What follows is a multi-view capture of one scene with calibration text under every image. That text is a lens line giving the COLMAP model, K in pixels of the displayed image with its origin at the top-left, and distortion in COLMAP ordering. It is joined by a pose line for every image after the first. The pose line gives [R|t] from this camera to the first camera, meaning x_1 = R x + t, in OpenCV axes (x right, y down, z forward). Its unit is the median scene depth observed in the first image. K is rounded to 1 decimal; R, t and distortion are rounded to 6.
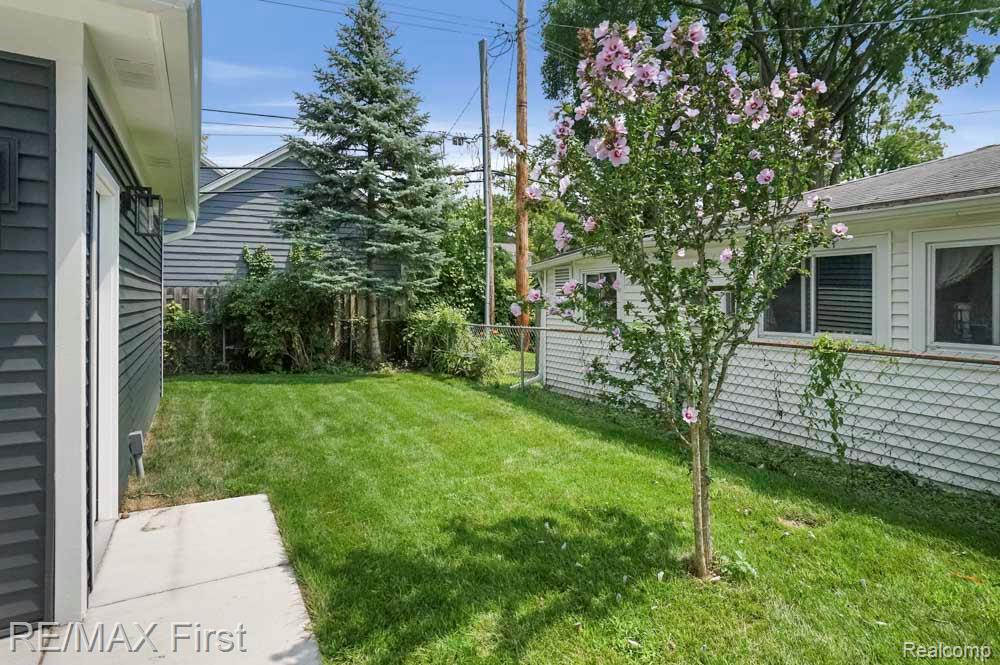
lens RADIAL K [[526.3, 0, 505.8], [0, 526.3, 293.5], [0, 0, 1]] dist [-0.049033, 0.026341]
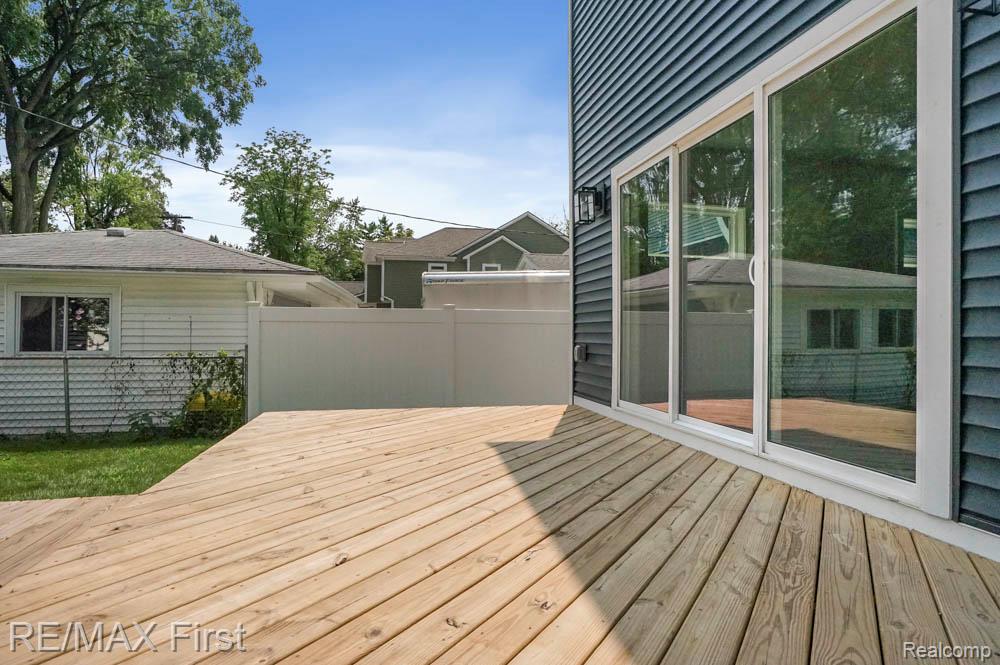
lens RADIAL K [[530.3, 0, 500.0], [0, 530.3, 332.5], [0, 0, 1]] dist [-0.049615, 0.027010]
pose [[0.309204, -0.003189, 0.950990, -0.037812], [-0.014547, 0.999862, 0.008083, -0.000487], [-0.950884, -0.016333, 0.309115, -0.132397]]
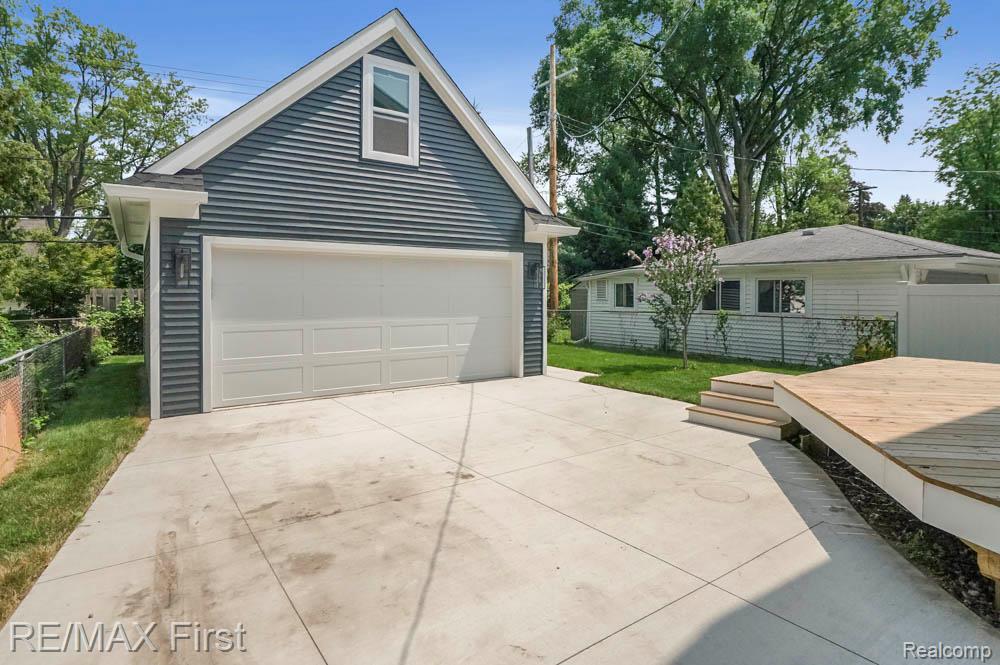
lens RADIAL K [[526.3, 0, 505.8], [0, 526.3, 293.5], [0, 0, 1]] dist [-0.049033, 0.026341]
pose [[0.995668, 0.000717, 0.092973, -0.113337], [-0.001914, 0.999916, 0.012785, -0.006114], [-0.092956, -0.012908, 0.995587, -0.237064]]
